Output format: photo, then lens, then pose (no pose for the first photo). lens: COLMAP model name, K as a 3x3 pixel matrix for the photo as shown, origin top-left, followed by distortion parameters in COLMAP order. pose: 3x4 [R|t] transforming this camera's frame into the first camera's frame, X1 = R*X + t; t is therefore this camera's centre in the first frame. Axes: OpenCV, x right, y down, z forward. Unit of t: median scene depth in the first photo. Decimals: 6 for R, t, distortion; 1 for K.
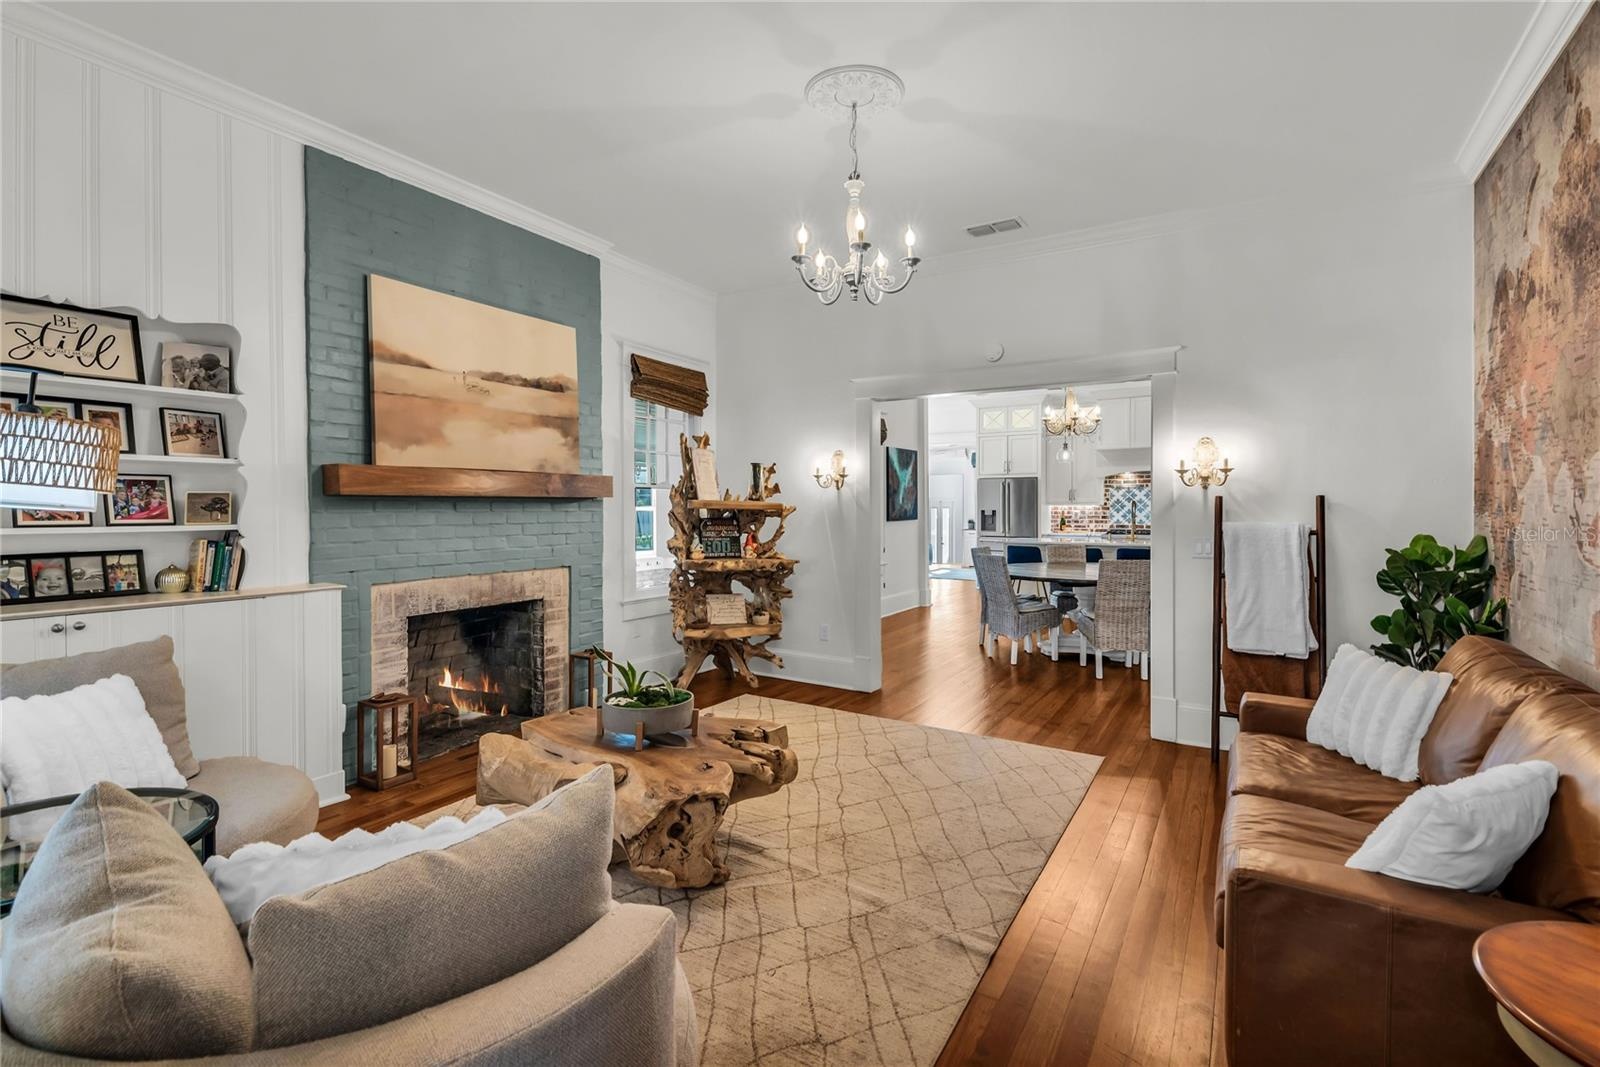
lens RADIAL K [[733.5, 0, 810.2], [0, 733.5, 532.5], [0, 0, 1]] dist [0.016072, -0.002950]
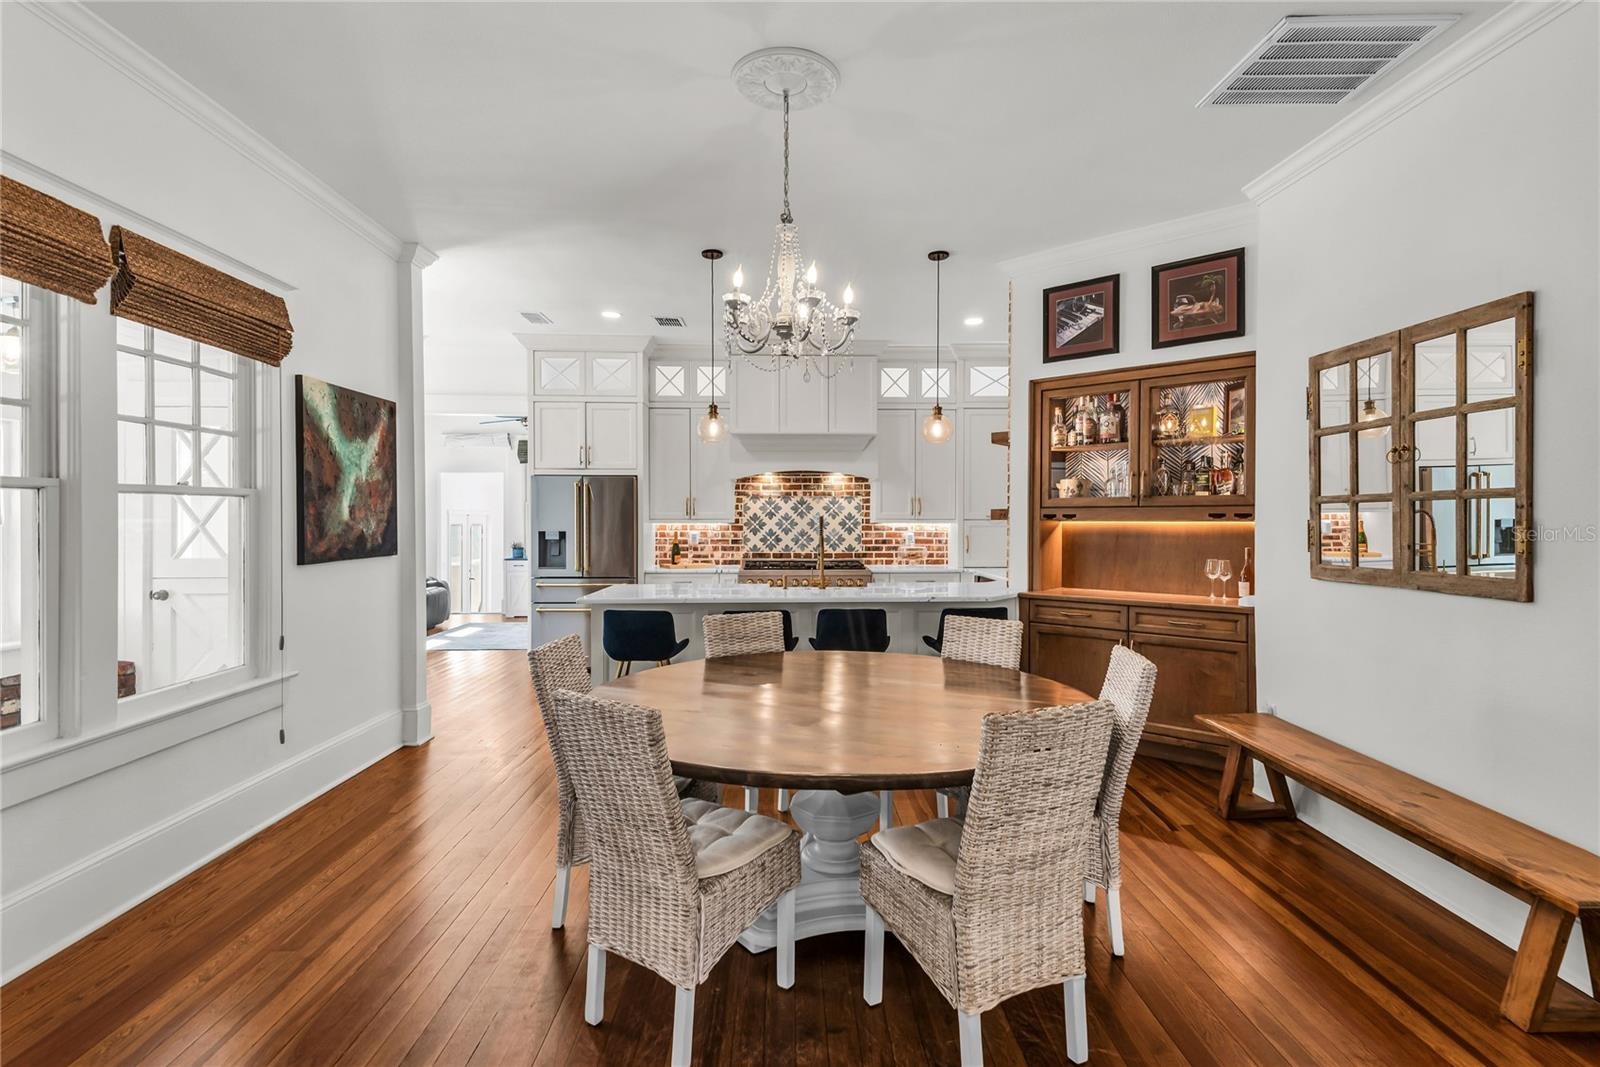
lens RADIAL K [[733.5, 0, 804.0], [0, 733.5, 525.1], [0, 0, 1]] dist [0.016072, -0.002950]
pose [[0.830779, -0.000774, 0.556601, 0.091595], [0.017470, 0.999543, -0.024686, -0.018371], [-0.556328, 0.030232, 0.830413, 0.433909]]
